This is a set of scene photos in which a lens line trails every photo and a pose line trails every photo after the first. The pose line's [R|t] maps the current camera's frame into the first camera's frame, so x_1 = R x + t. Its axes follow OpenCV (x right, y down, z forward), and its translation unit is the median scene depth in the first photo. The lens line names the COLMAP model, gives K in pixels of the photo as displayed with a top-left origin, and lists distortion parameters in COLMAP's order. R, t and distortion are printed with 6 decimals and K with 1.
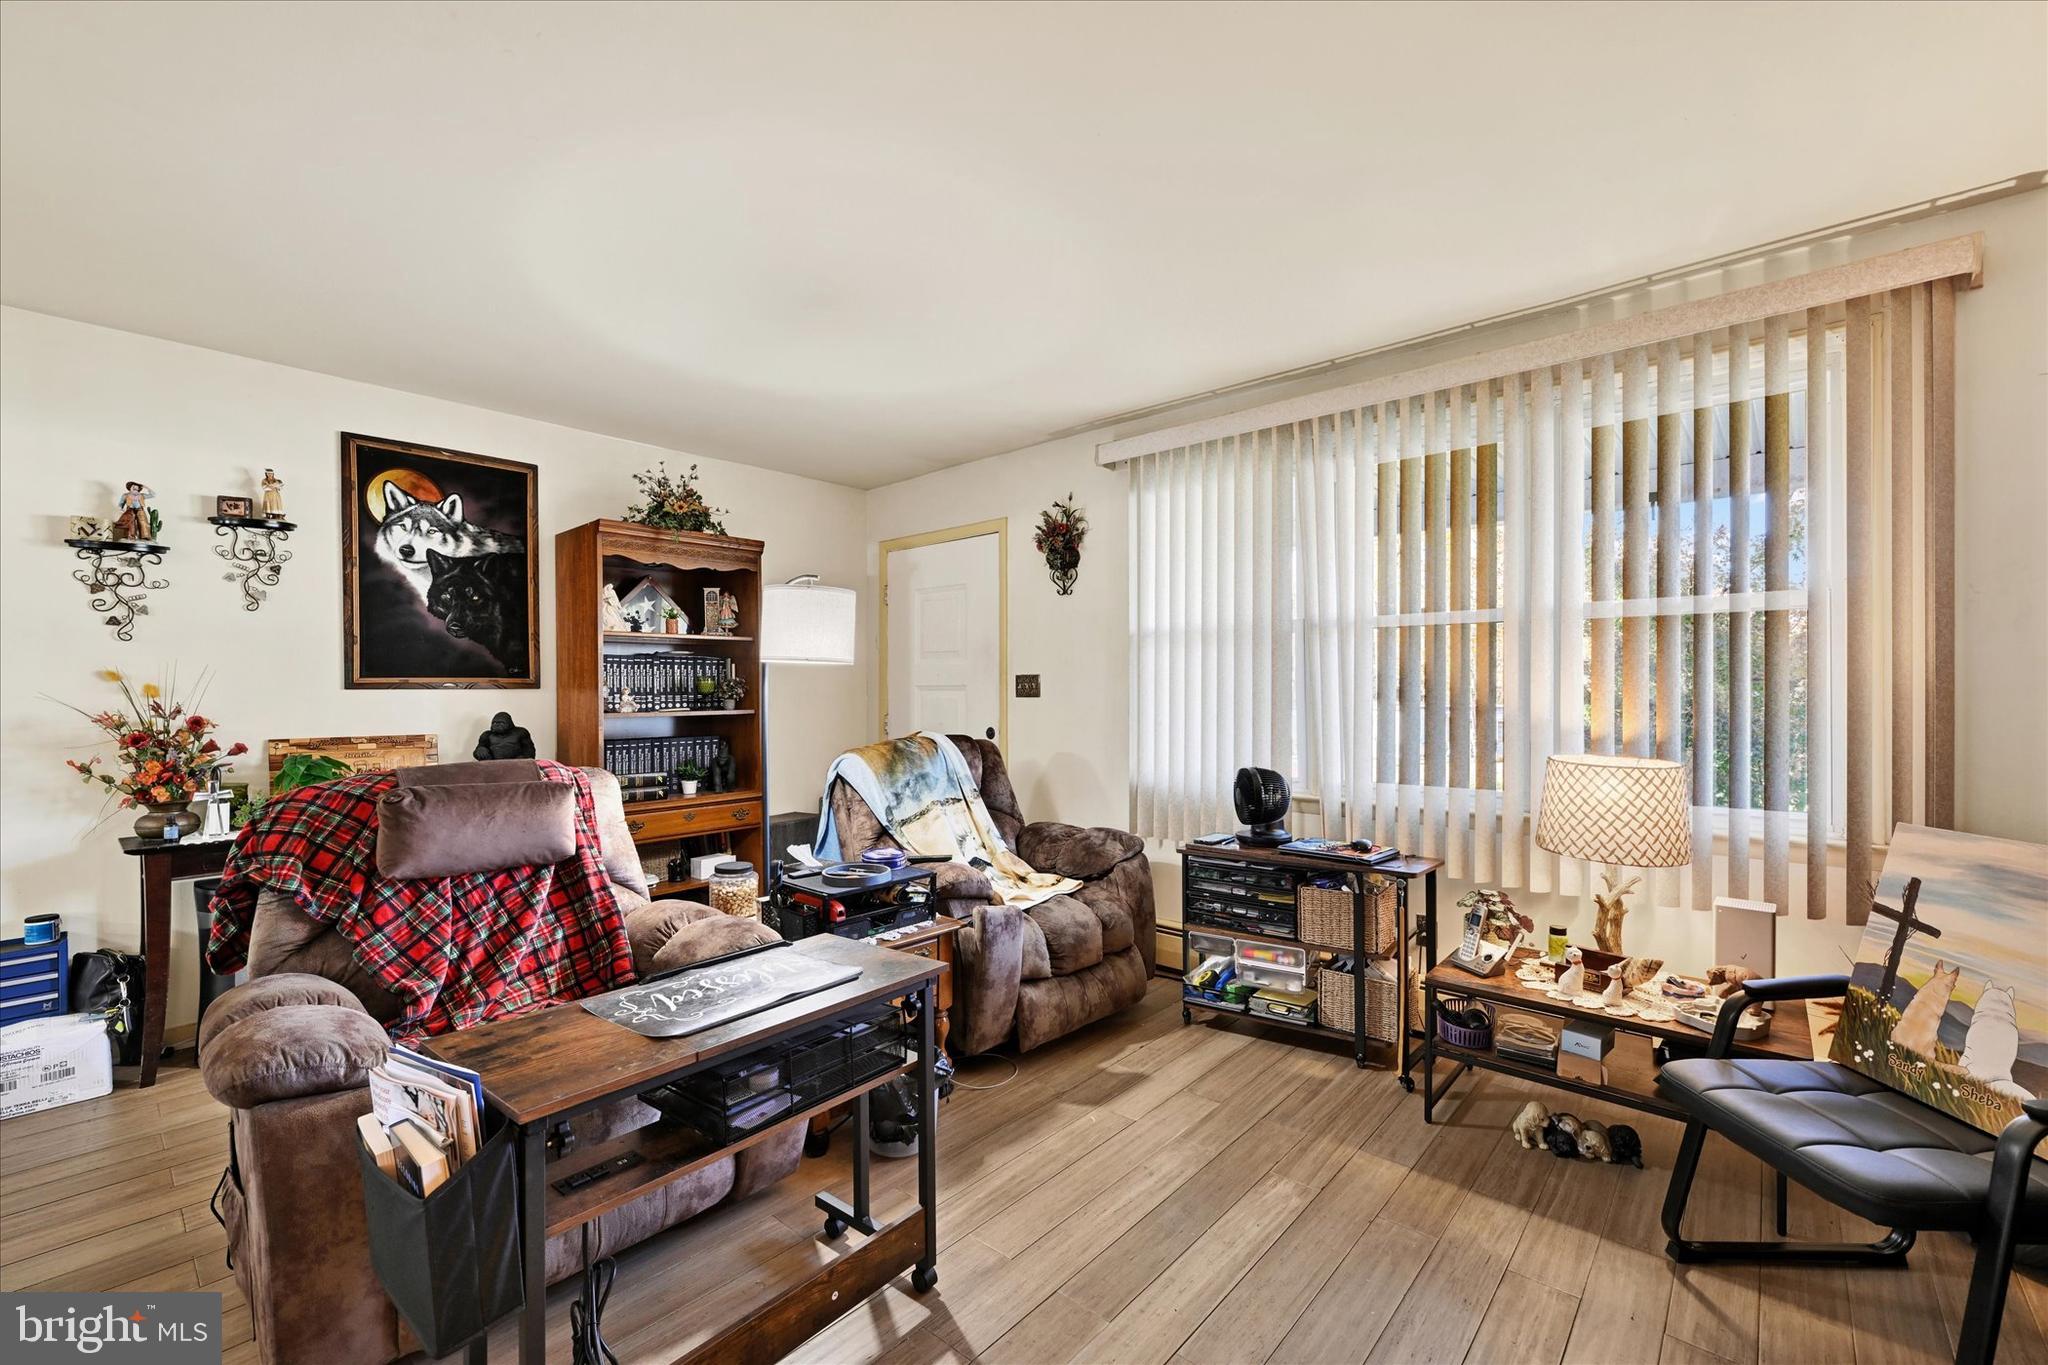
lens RADIAL K [[870.9, 0, 1024.0], [0, 870.9, 682.5], [0, 0, 1]] dist [0.001185, 0.000159]
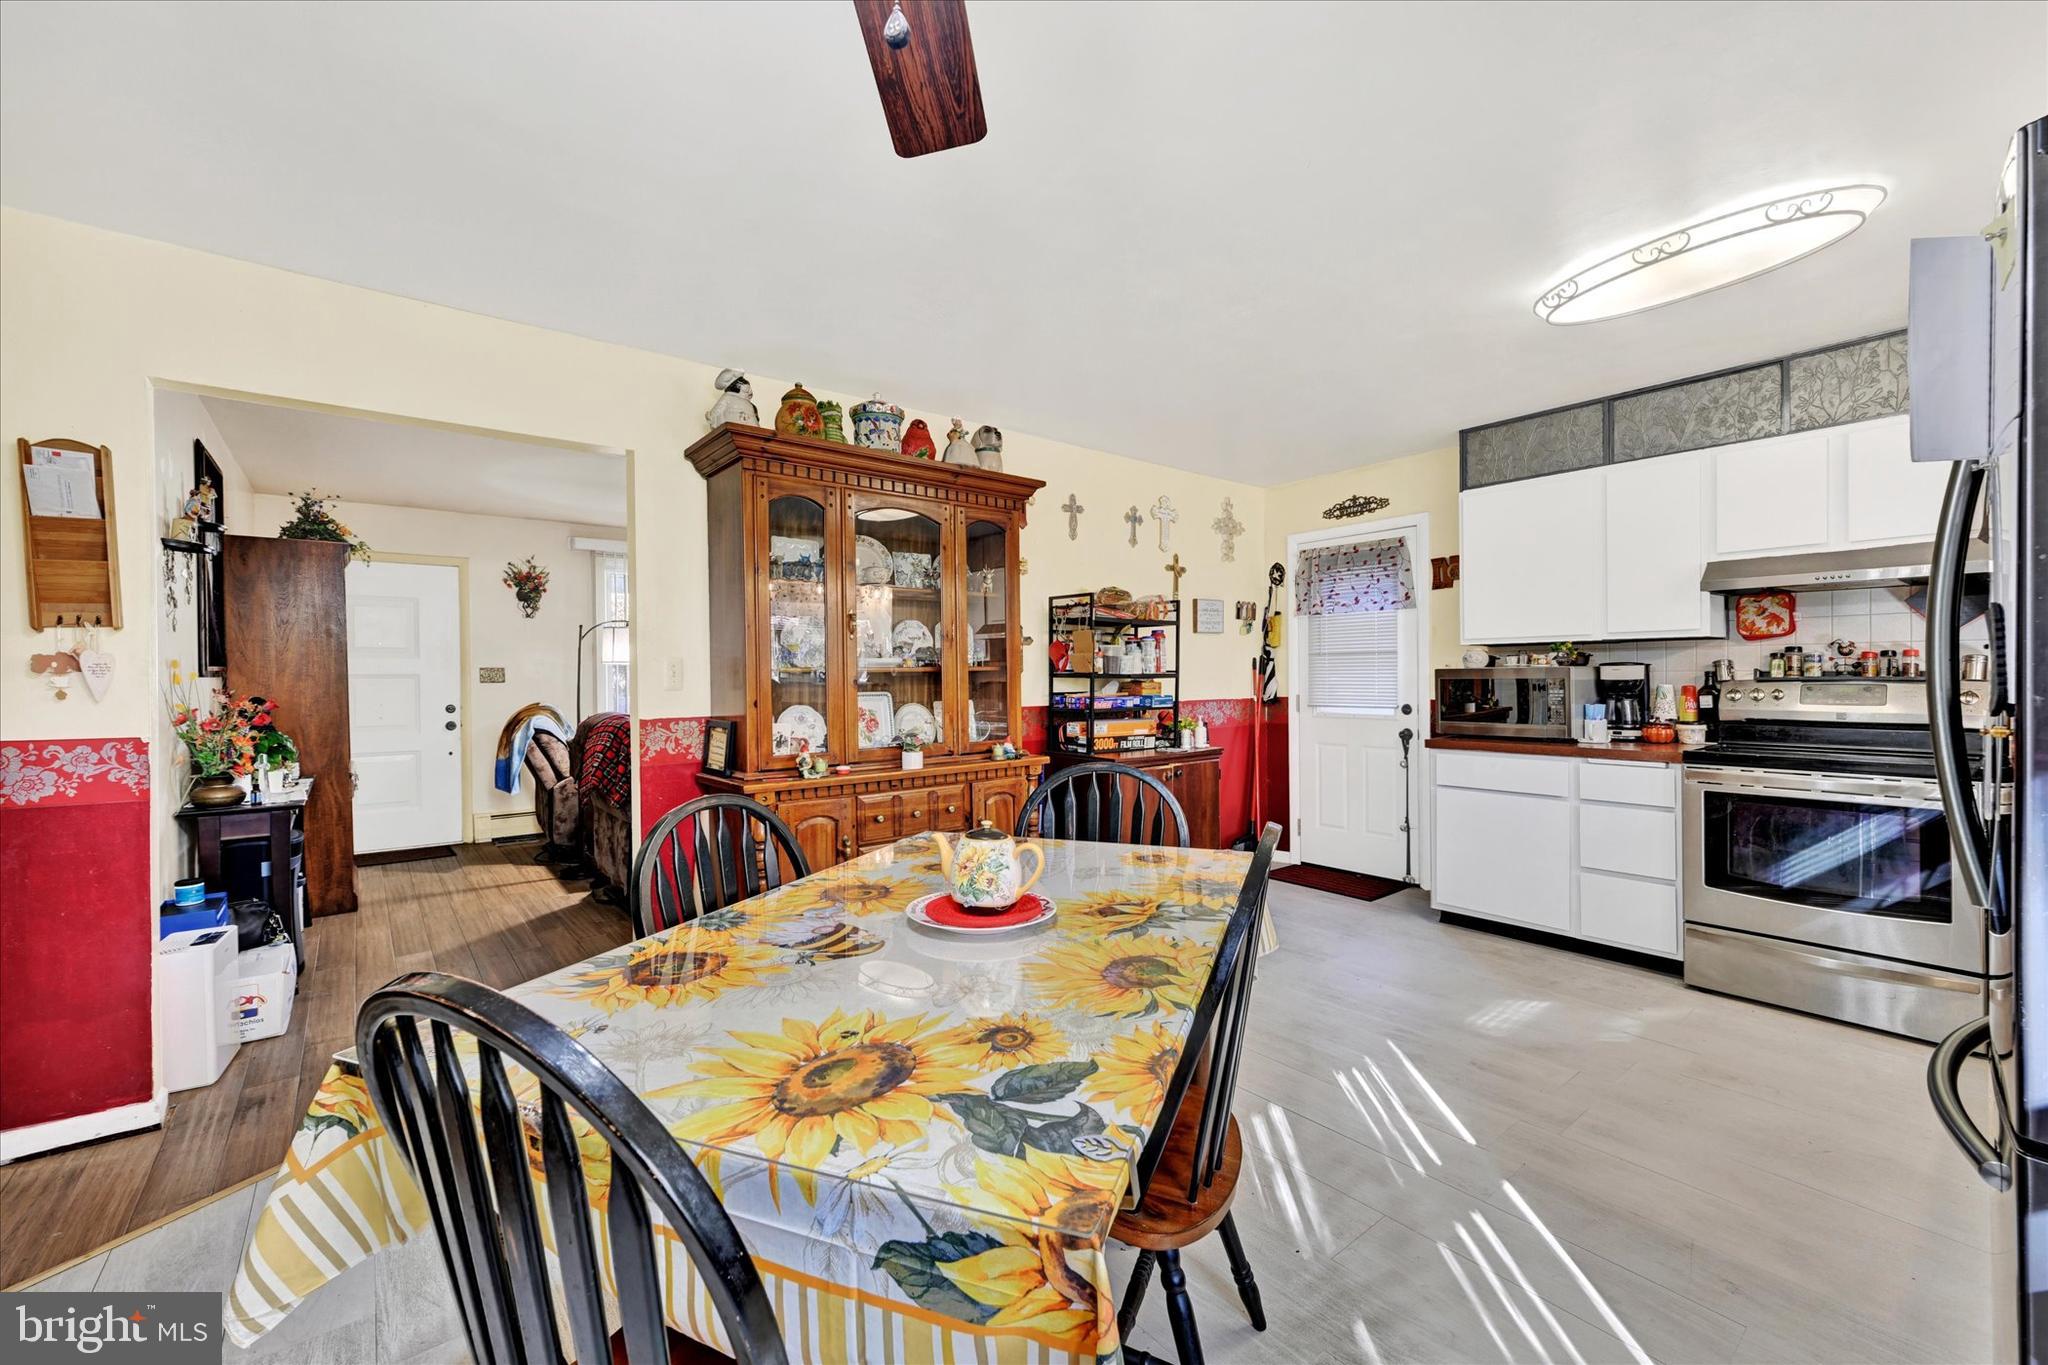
lens RADIAL K [[839.8, 0, 1031.6], [0, 839.8, 691.9], [0, 0, 1]] dist [0.001658, 0.000209]
pose [[0.175564, -0.007920, 0.984436, -1.424588], [0.005896, 0.999958, 0.006993, 0.031837], [-0.984450, 0.004577, 0.175603, -0.194704]]
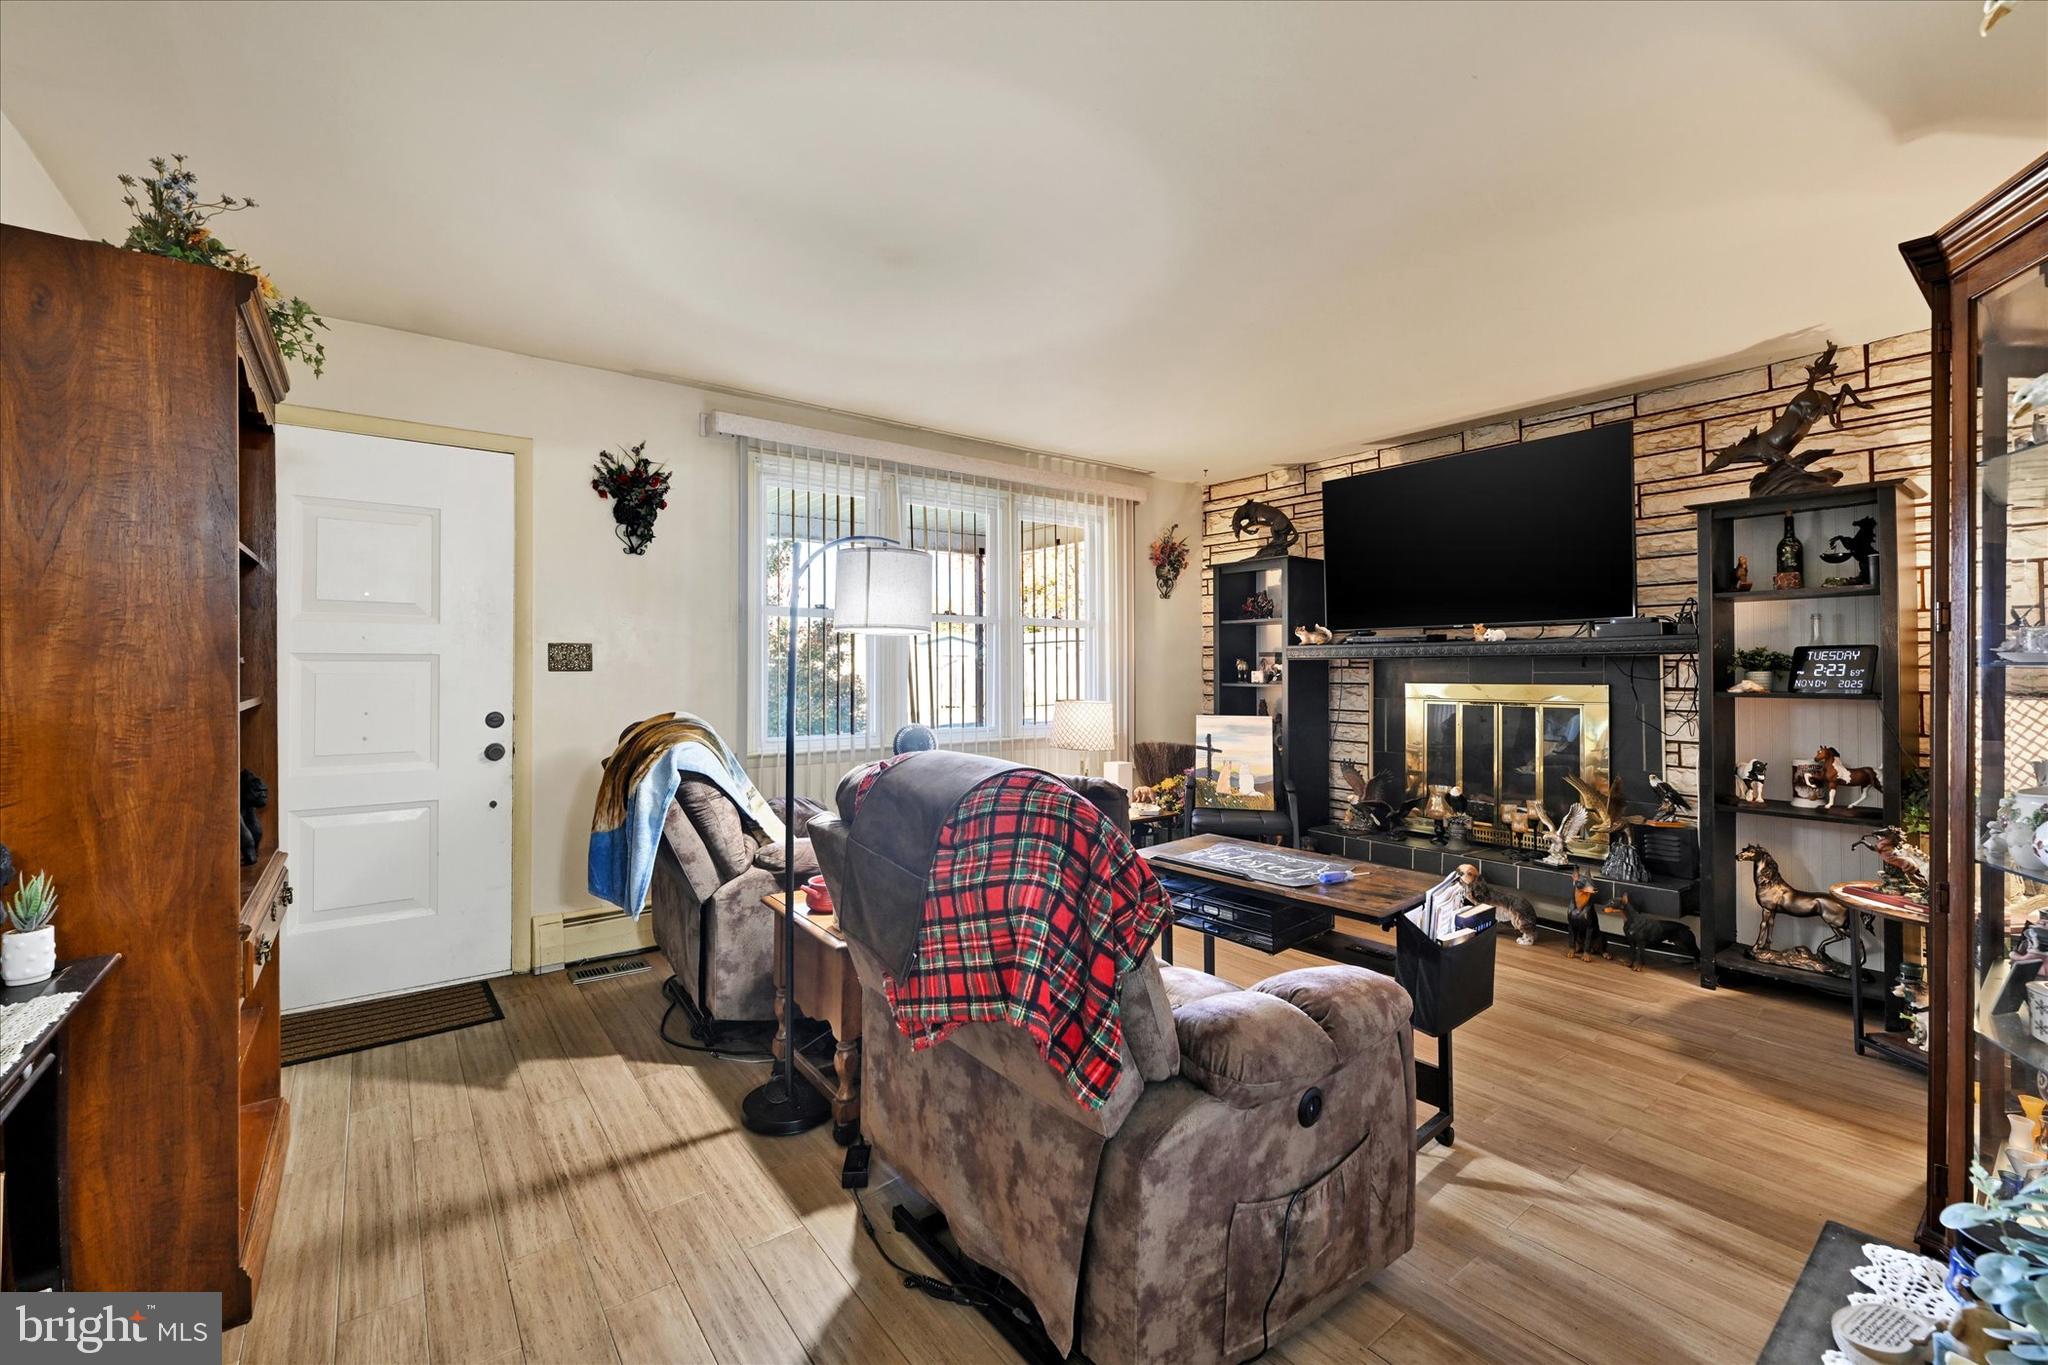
lens RADIAL K [[839.8, 0, 1010.6], [0, 839.8, 670.6], [0, 0, 1]] dist [0.000043, 0.000264]
pose [[0.202697, 0.008932, 0.979201, -0.770244], [-0.005313, 0.999954, -0.008021, 0.023388], [-0.979227, -0.003577, 0.202735, 0.491954]]
